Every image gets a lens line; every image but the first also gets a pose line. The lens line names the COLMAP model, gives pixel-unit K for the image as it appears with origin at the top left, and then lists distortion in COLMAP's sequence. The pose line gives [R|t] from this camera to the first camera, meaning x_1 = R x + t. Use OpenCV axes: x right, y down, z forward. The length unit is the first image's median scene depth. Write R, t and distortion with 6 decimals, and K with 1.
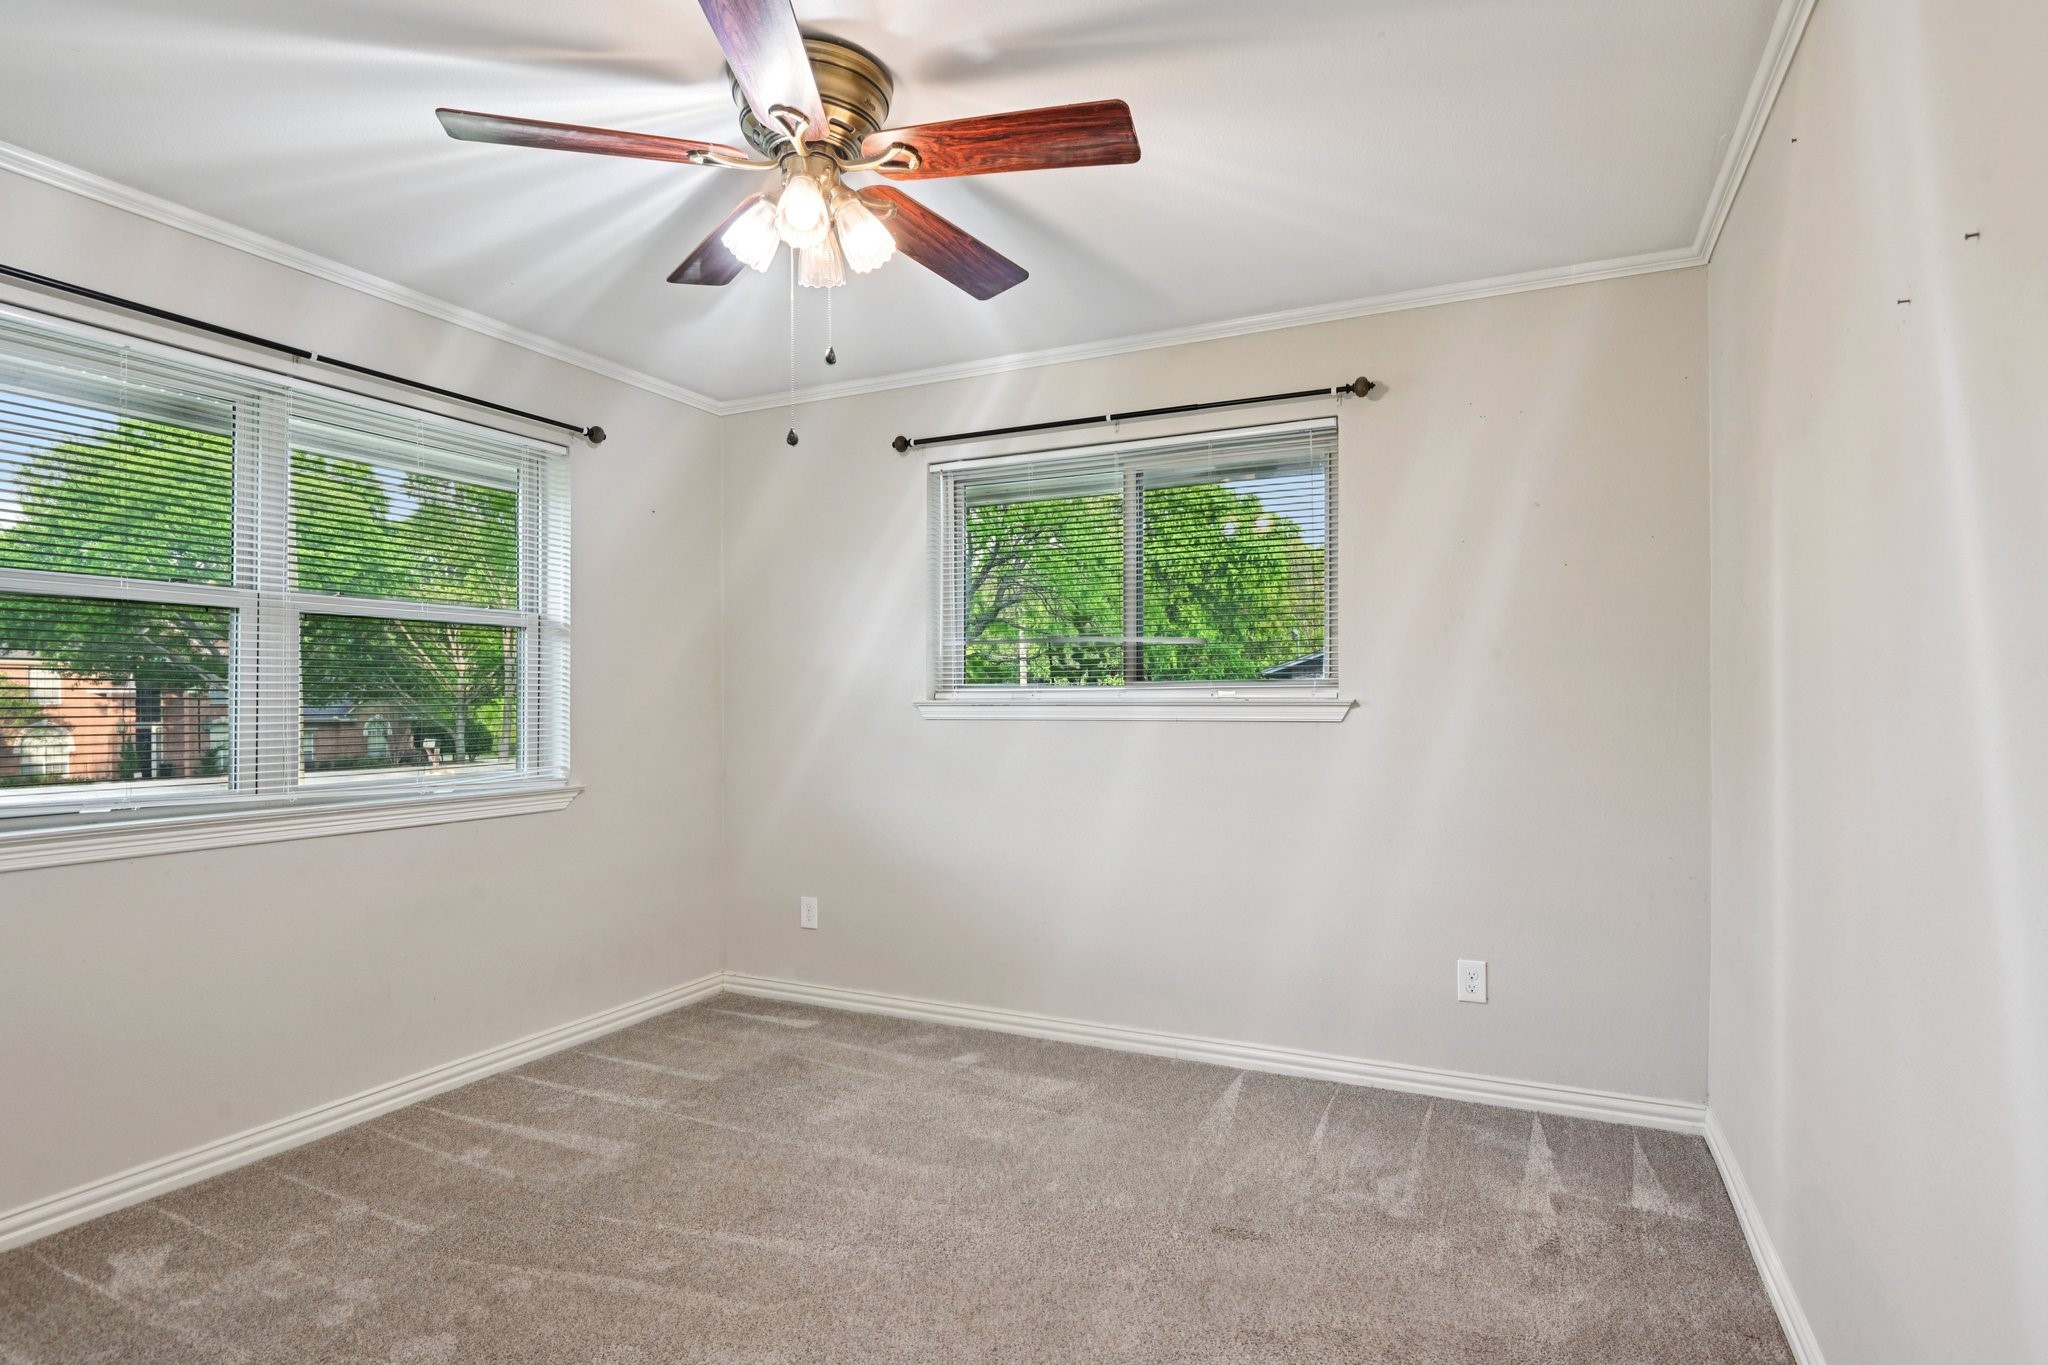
lens RADIAL K [[1055.2, 0, 1034.7], [0, 1055.2, 698.5], [0, 0, 1]] dist [-0.002479, -0.000738]
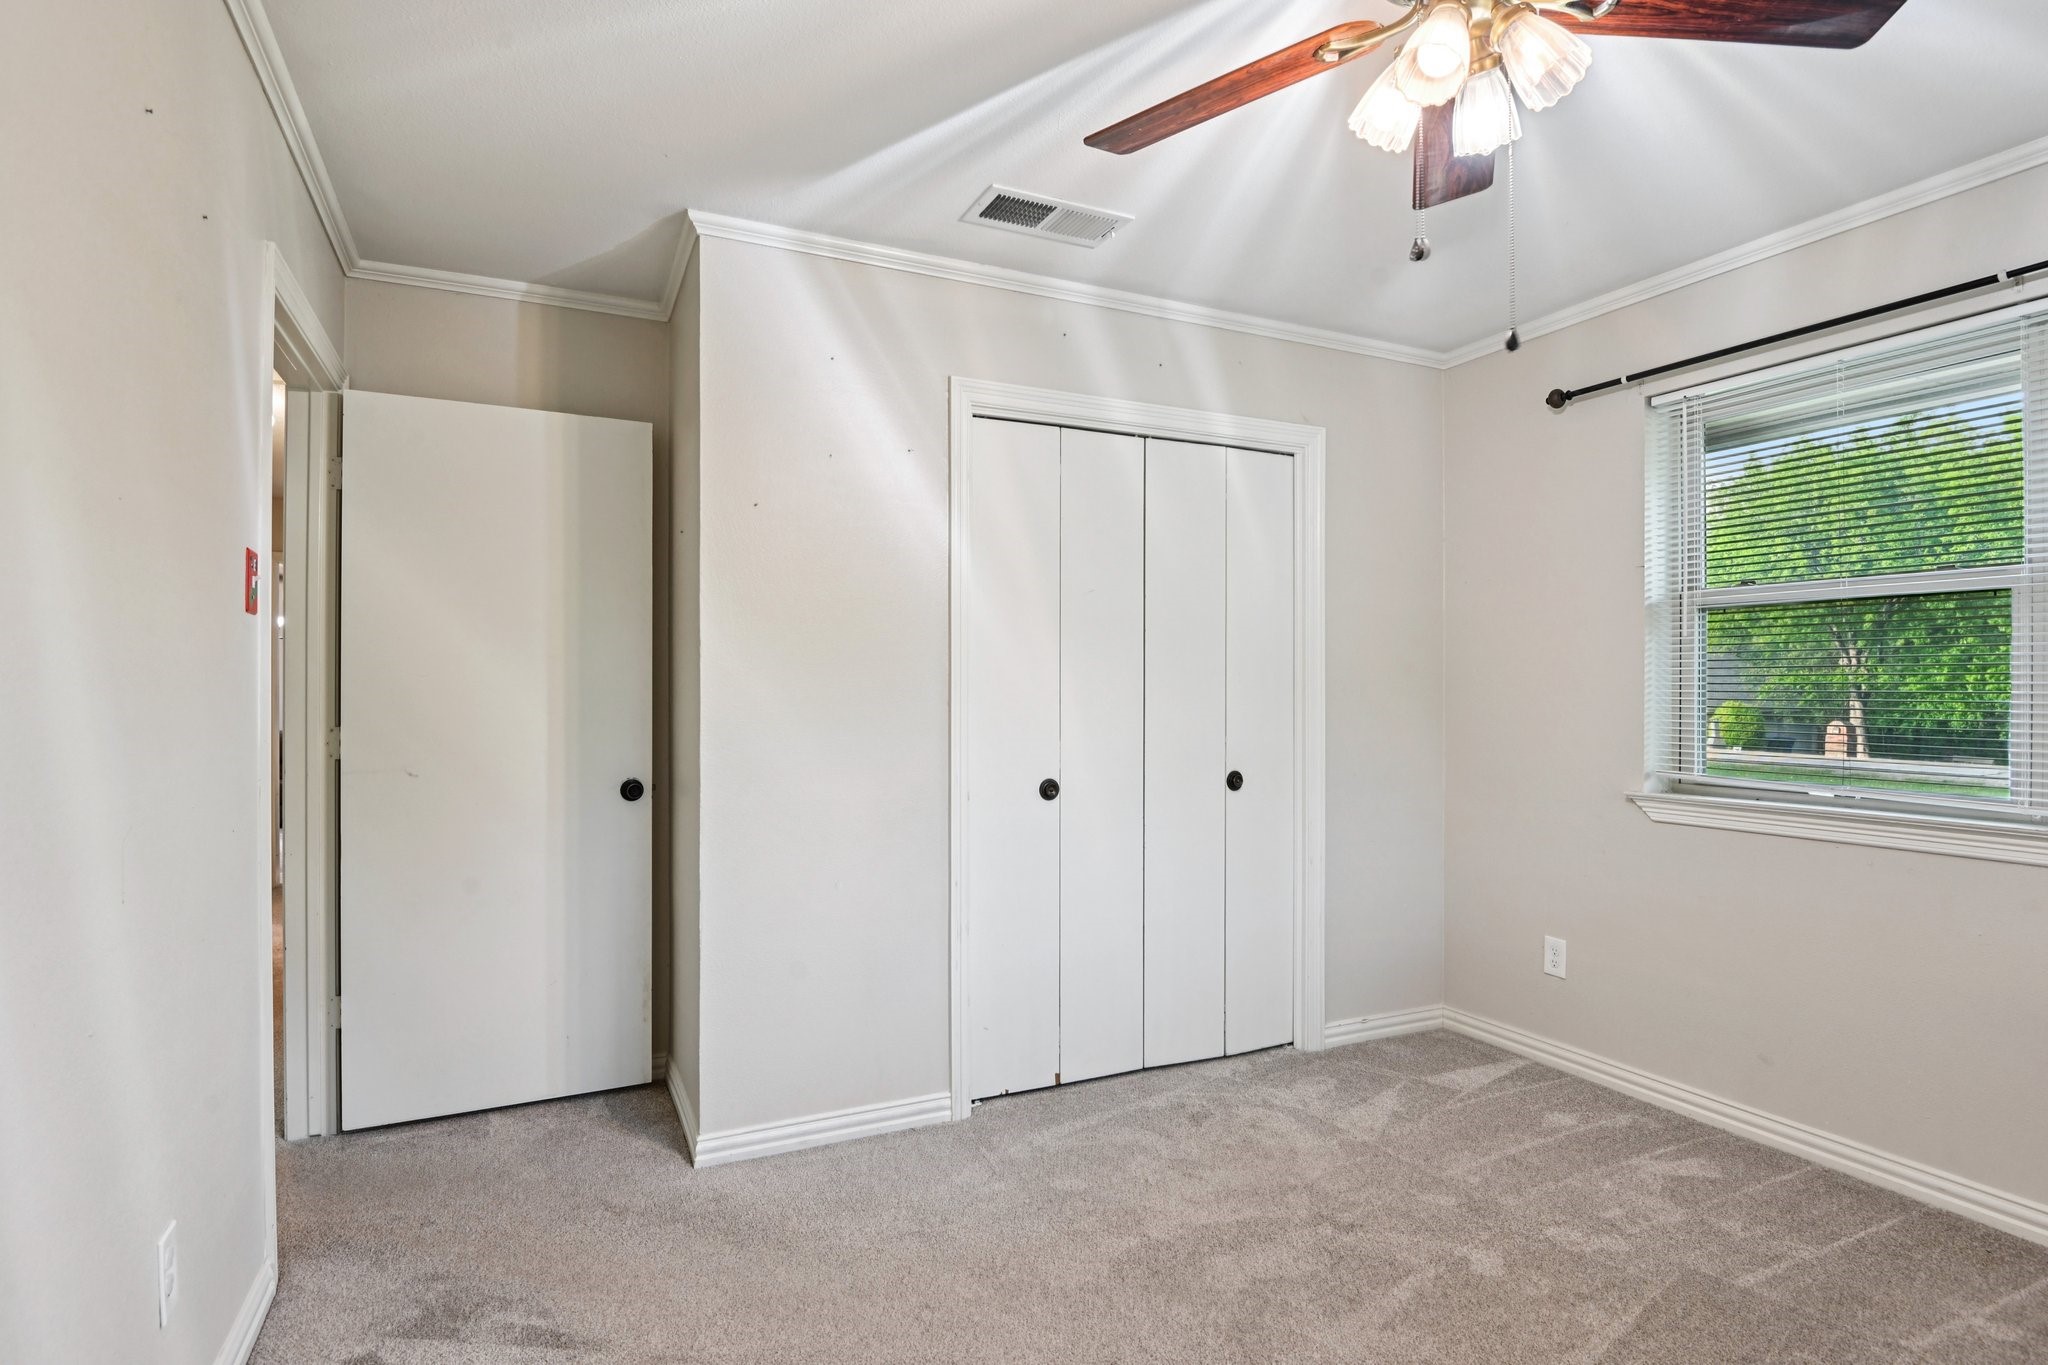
lens RADIAL K [[1055.2, 0, 1026.5], [0, 1055.2, 685.4], [0, 0, 1]] dist [-0.002479, -0.000738]
pose [[-0.628511, -0.005539, -0.777781, 0.536199], [0.001065, 0.999968, -0.007982, 0.000899], [0.777800, -0.005845, -0.628485, 1.151404]]
